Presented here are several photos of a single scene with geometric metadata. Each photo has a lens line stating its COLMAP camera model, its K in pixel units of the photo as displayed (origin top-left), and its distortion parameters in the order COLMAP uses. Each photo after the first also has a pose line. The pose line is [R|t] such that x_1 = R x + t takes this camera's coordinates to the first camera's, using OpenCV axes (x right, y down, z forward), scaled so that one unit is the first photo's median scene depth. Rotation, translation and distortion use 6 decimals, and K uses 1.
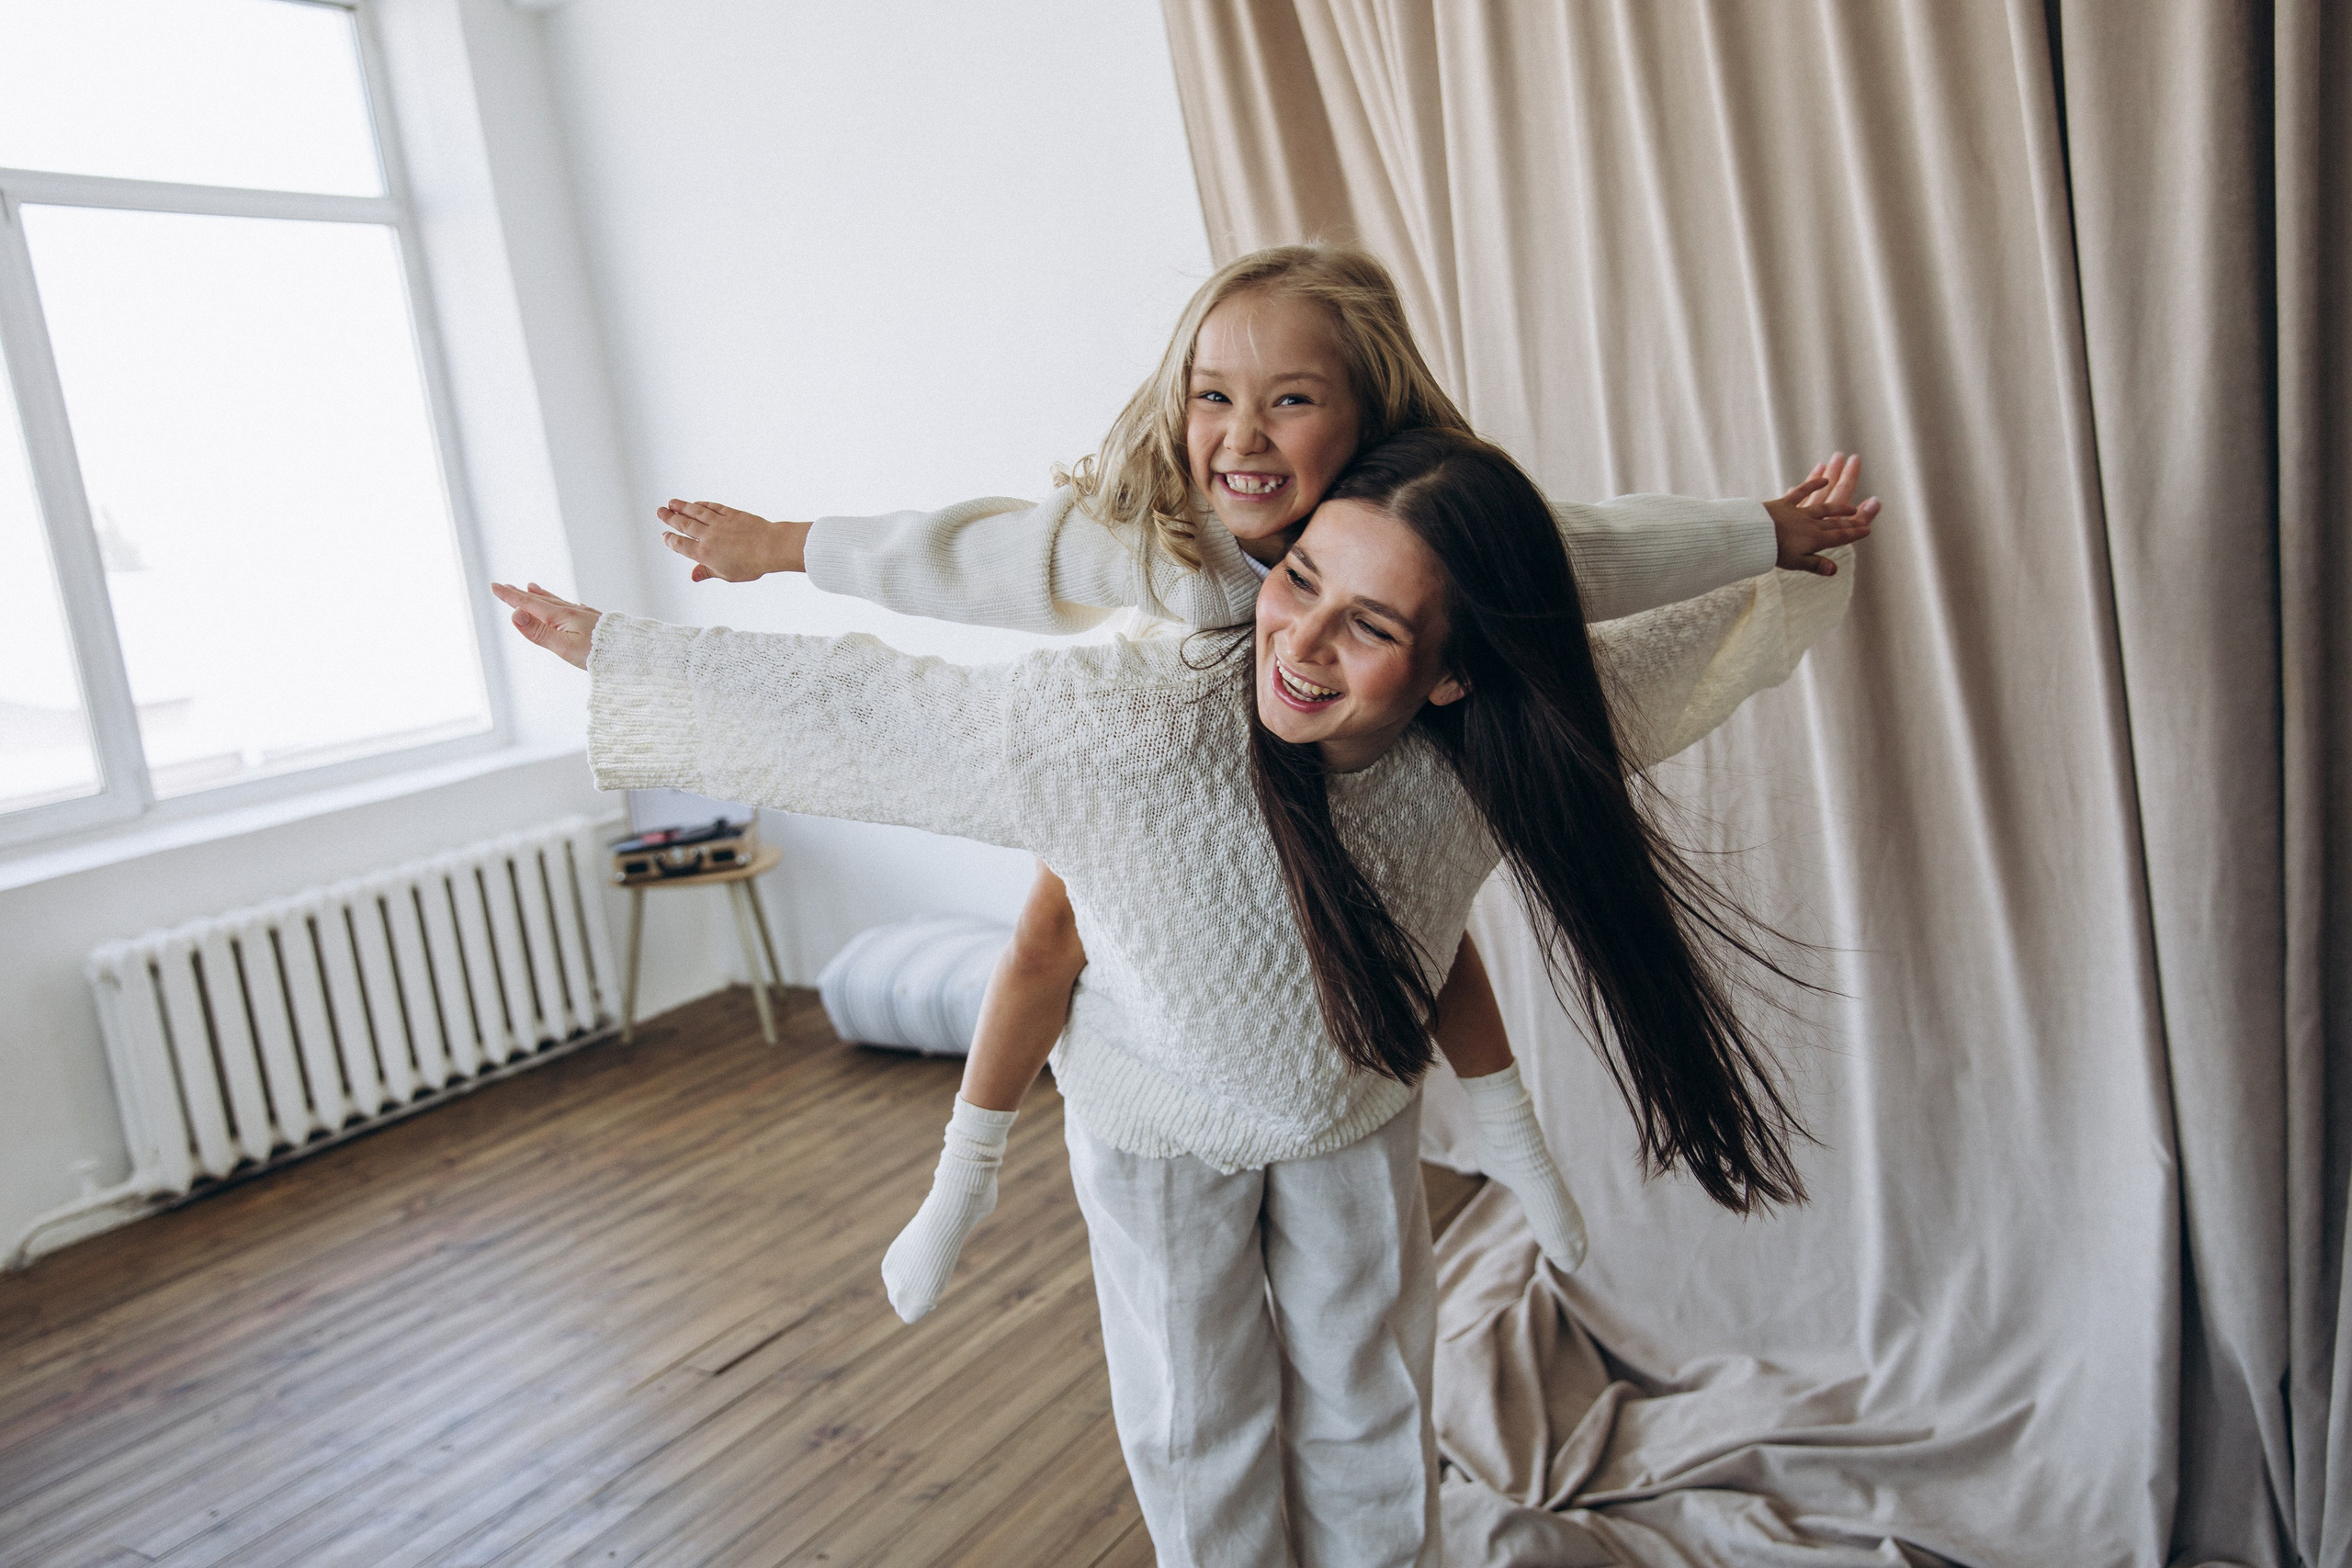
lens RADIAL K [[1867.9, 0, 1176.0], [0, 1867.9, 784.0], [0, 0, 1]] dist [-0.003956, -0.000757]
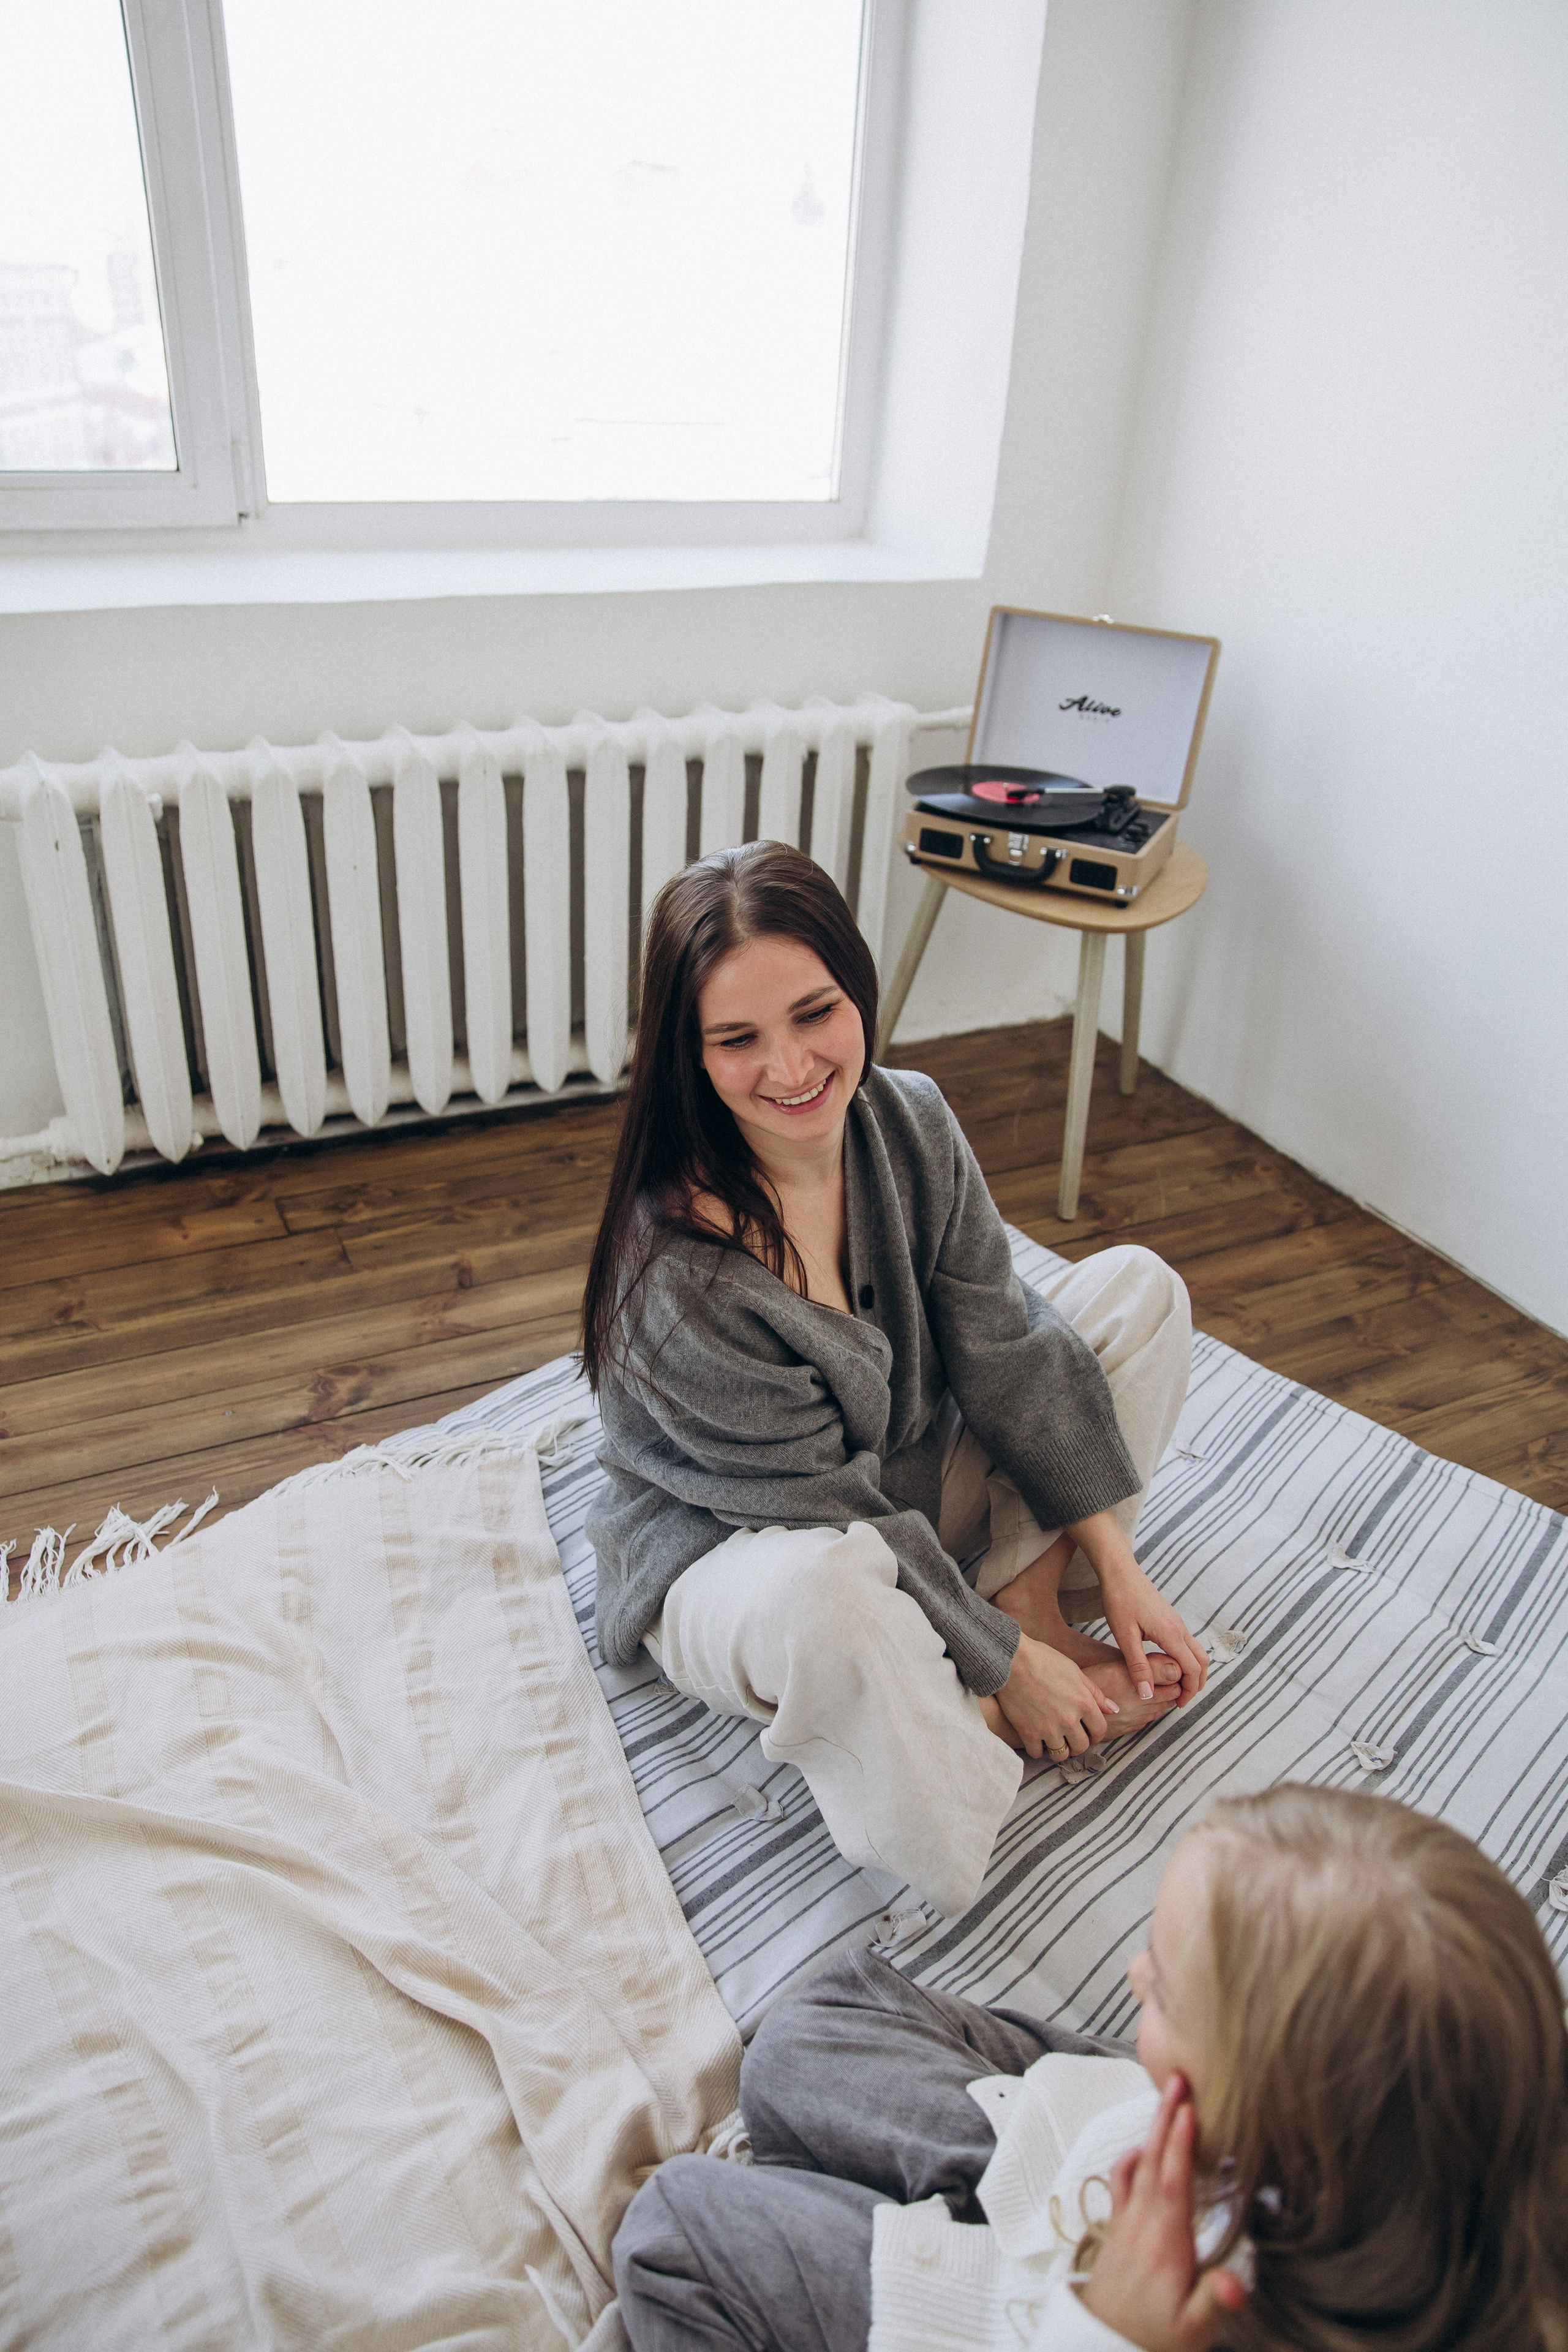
lens RADIAL K [[1613.4, 0, 728.7], [0, 1613.4, 1172.3], [0, 0, 1]] dist [-0.002589, -0.000158]
pose [[0.841223, 0.395761, -0.368398, -0.128501], [-0.239903, 0.883813, 0.401647, -0.044929], [0.484551, -0.249495, 0.838429, 0.548856]]
